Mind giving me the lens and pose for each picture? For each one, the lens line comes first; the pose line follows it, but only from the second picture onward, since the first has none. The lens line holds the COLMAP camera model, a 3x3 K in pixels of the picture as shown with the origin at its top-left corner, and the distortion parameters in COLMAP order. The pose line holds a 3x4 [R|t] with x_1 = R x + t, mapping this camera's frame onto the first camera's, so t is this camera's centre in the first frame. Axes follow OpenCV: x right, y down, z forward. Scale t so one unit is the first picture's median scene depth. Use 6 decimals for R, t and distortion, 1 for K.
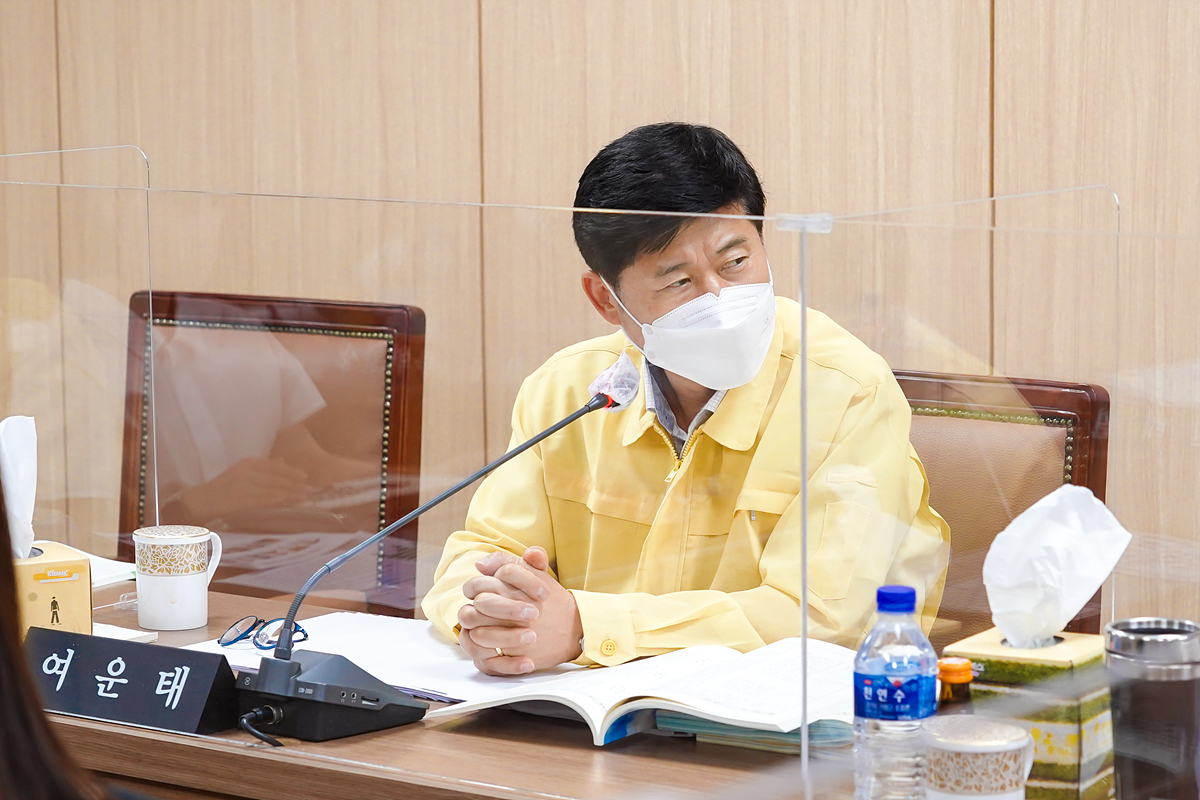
lens RADIAL K [[3625.1, 0, 600.0], [0, 3625.1, 400.0], [0, 0, 1]] dist [0.011301, 0.601897]
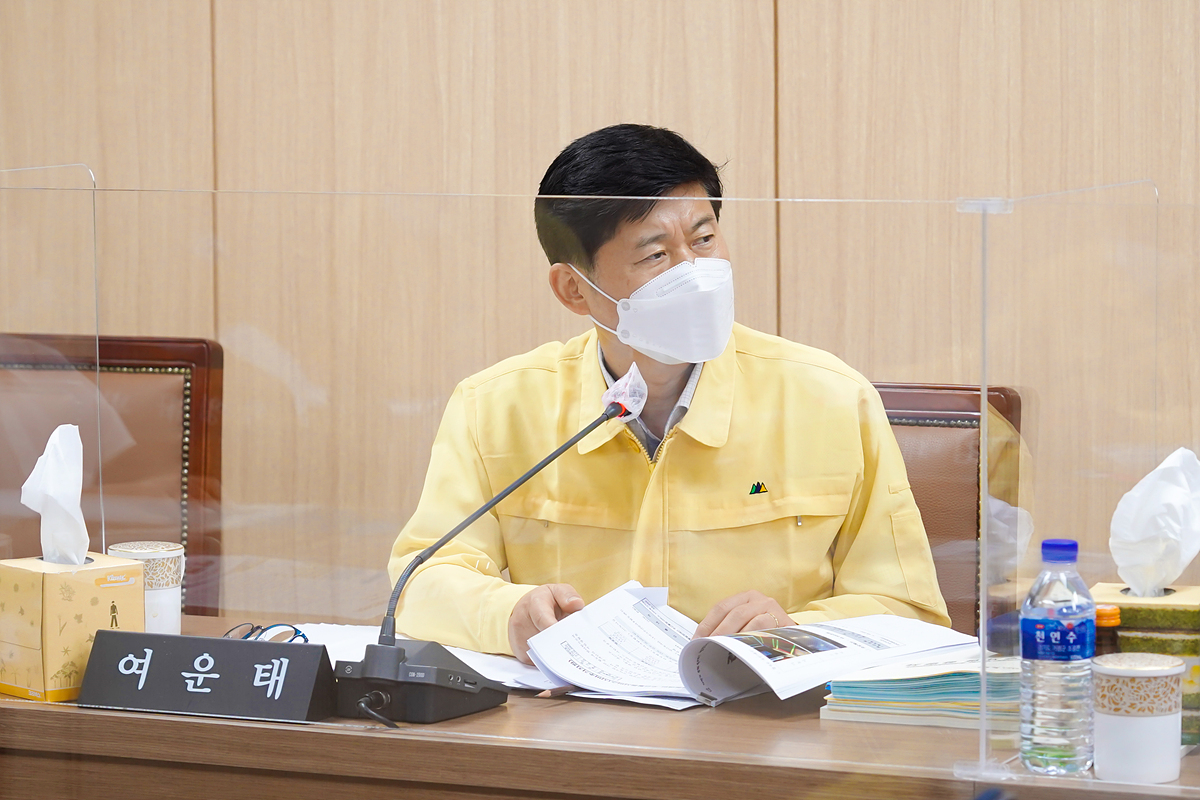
lens RADIAL K [[4071.1, 0, 600.0], [0, 4071.1, 400.0], [0, 0, 1]] dist [0.028257, -2.956111]
pose [[0.975751, -0.018328, 0.218115, -0.275784], [0.025051, 0.999291, -0.028095, 0.035052], [-0.217446, 0.032877, 0.975519, -0.144024]]
